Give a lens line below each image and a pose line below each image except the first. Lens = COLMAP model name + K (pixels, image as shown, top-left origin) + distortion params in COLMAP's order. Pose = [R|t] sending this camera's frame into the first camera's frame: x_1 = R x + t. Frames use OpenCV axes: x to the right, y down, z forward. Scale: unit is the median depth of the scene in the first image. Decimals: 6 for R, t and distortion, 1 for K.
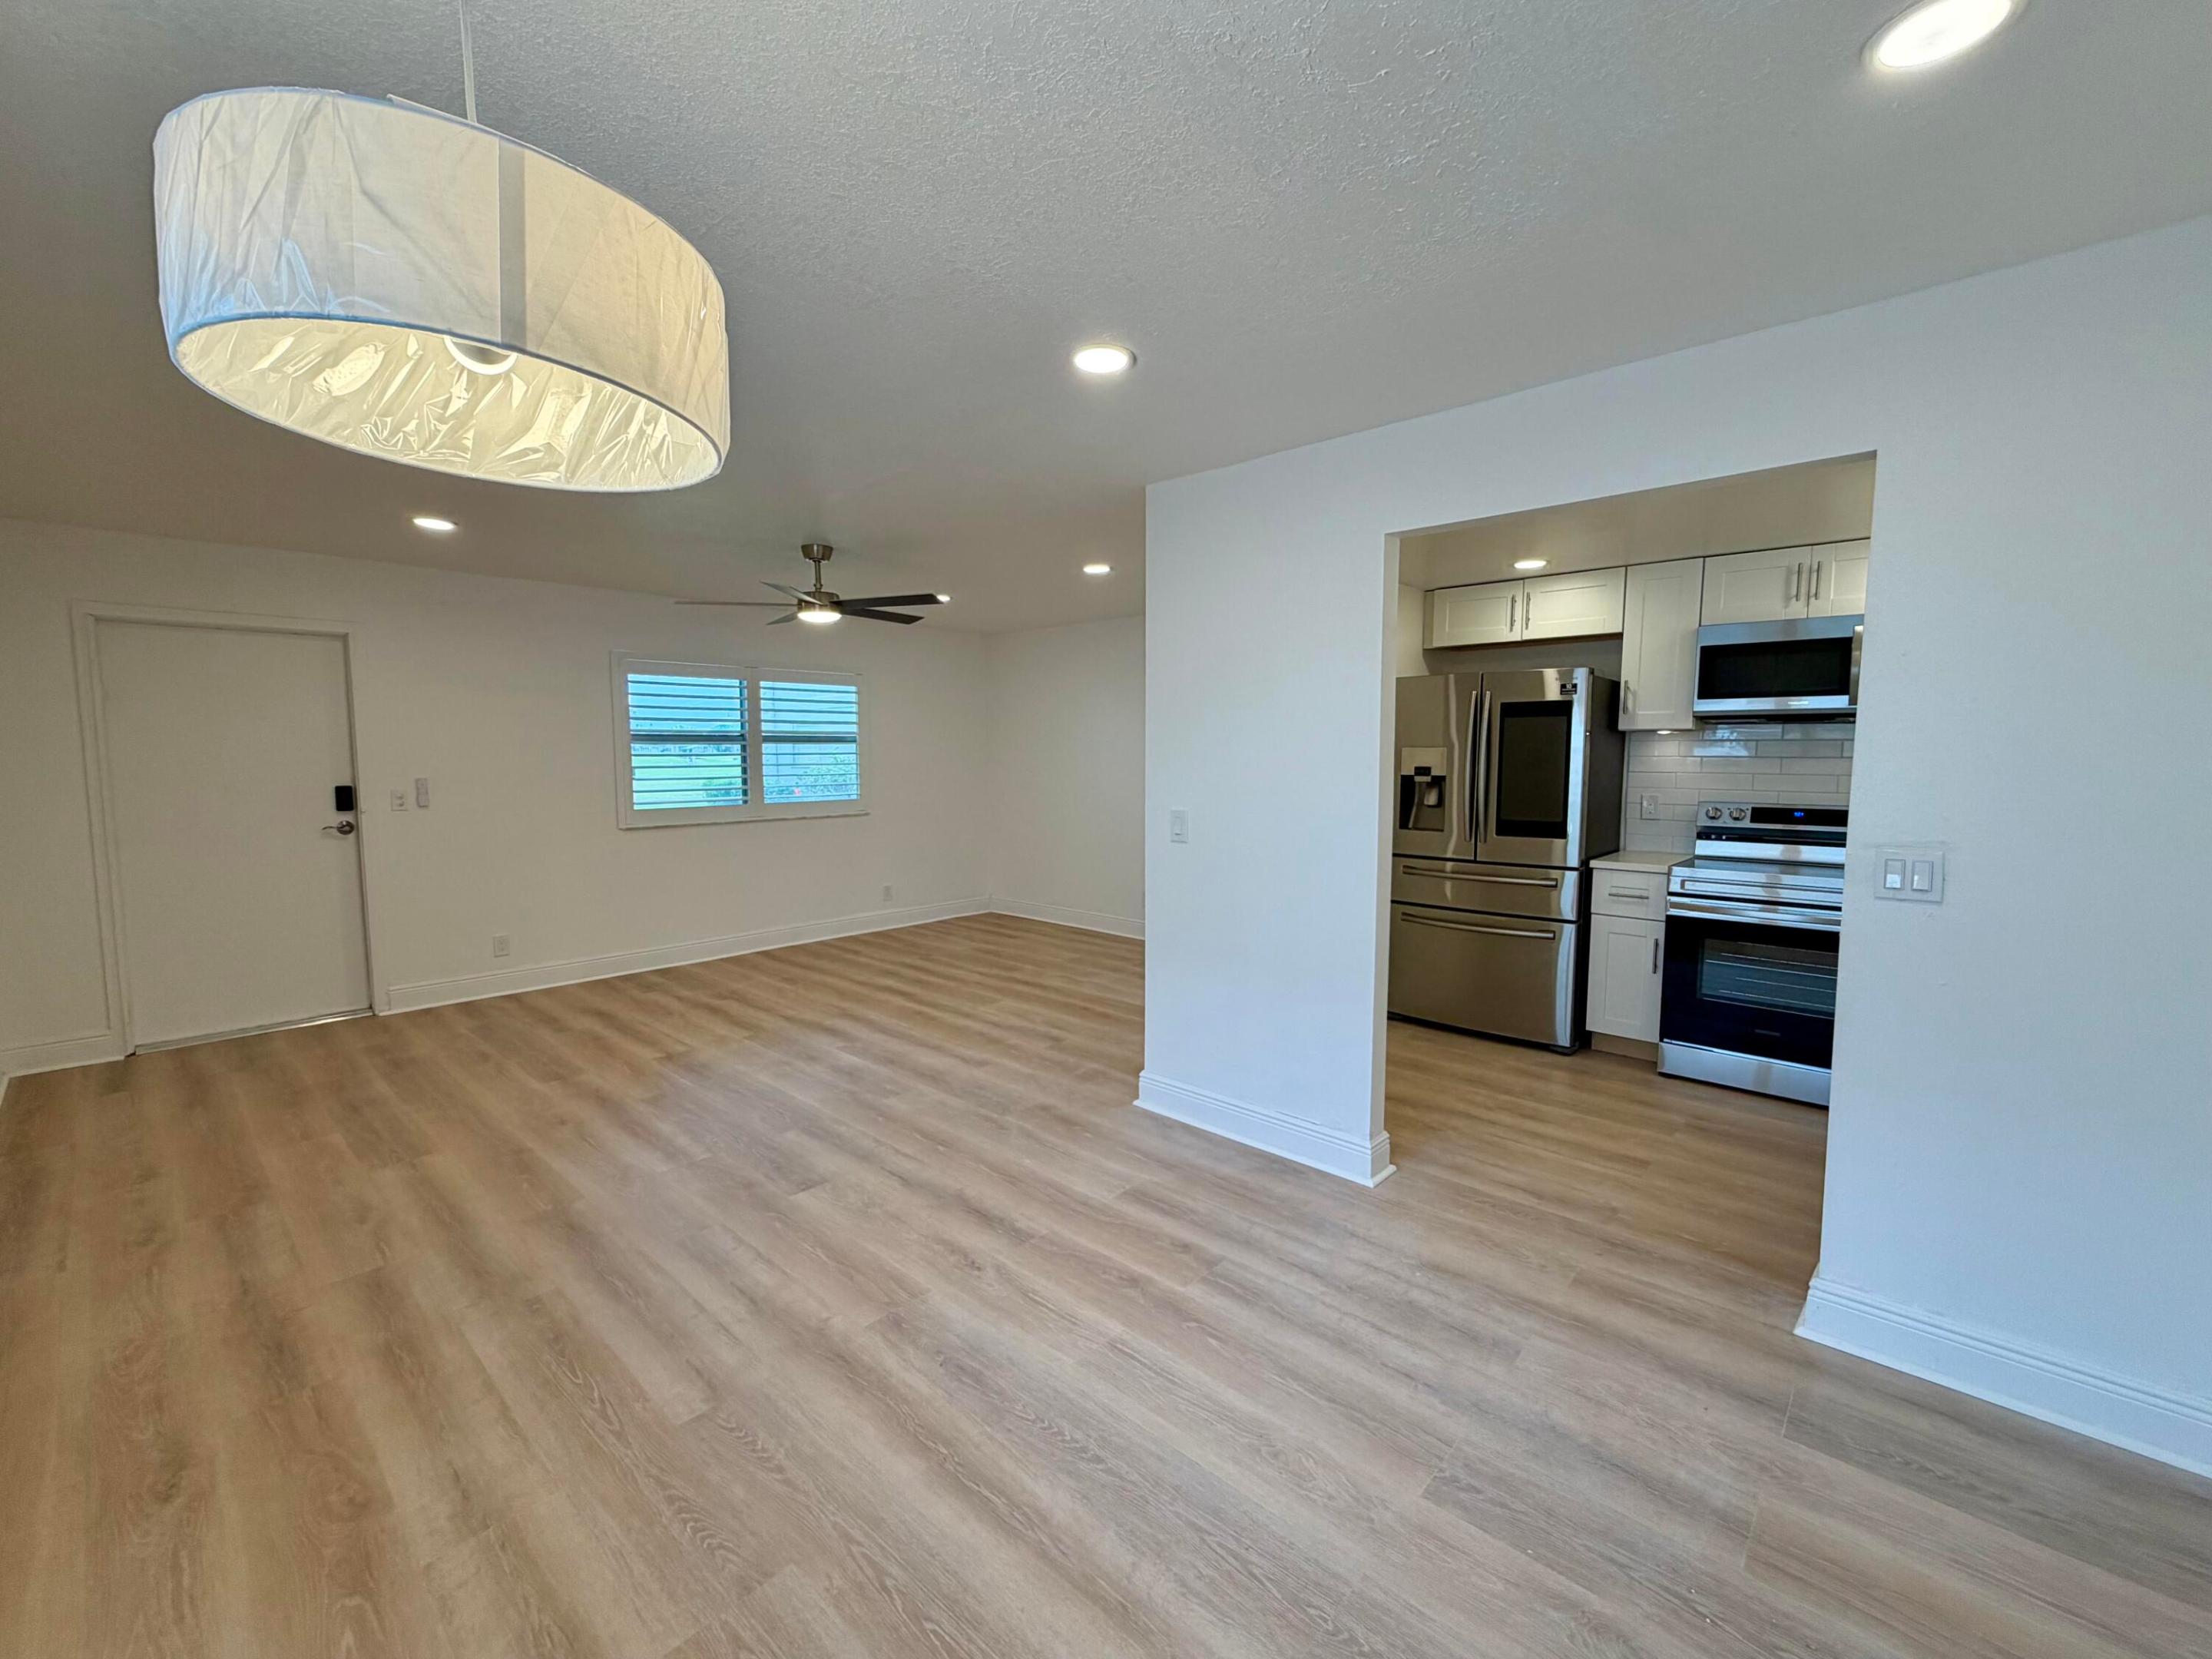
lens RADIAL K [[918.0, 0, 1090.9], [0, 918.0, 833.4], [0, 0, 1]] dist [-0.001994, -0.000652]
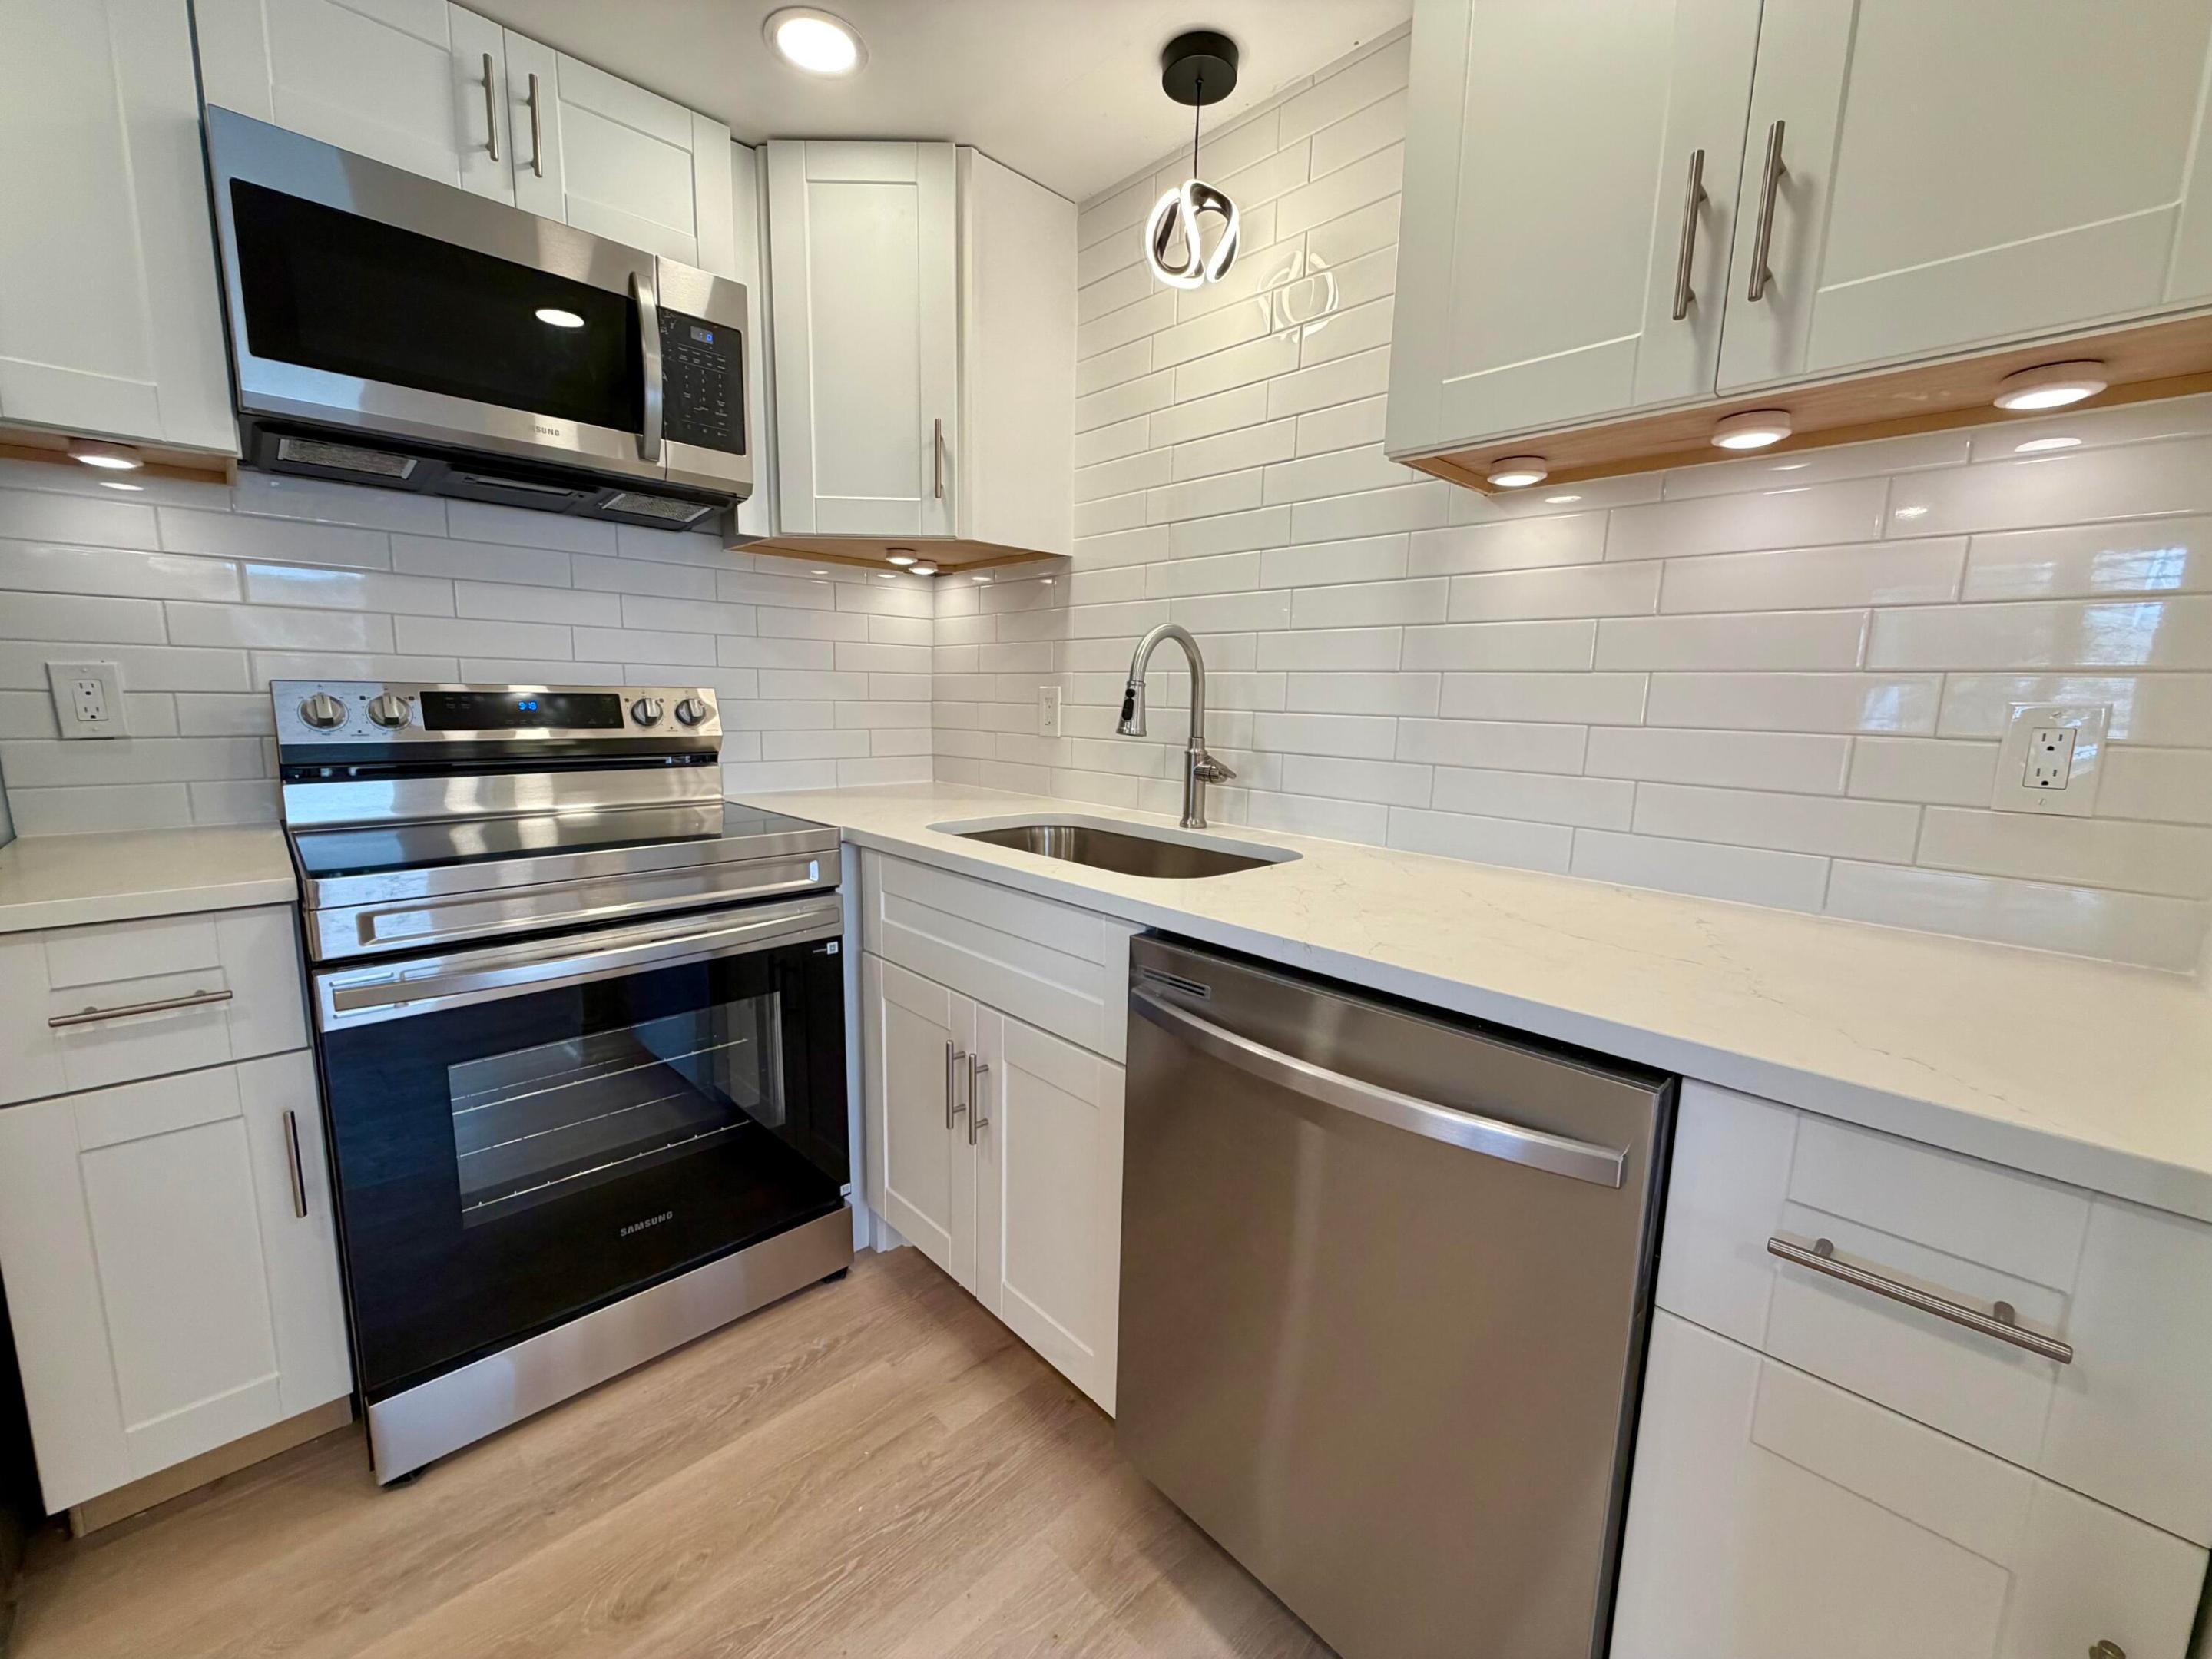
lens RADIAL K [[883.0, 0, 1106.0], [0, 883.0, 829.5], [0, 0, 1]] dist [0.000320, -0.000466]
pose [[0.054679, -0.151602, 0.986928, 0.345690], [0.067201, 0.986725, 0.147847, -0.006155], [-0.996240, 0.058238, 0.064141, 0.691044]]
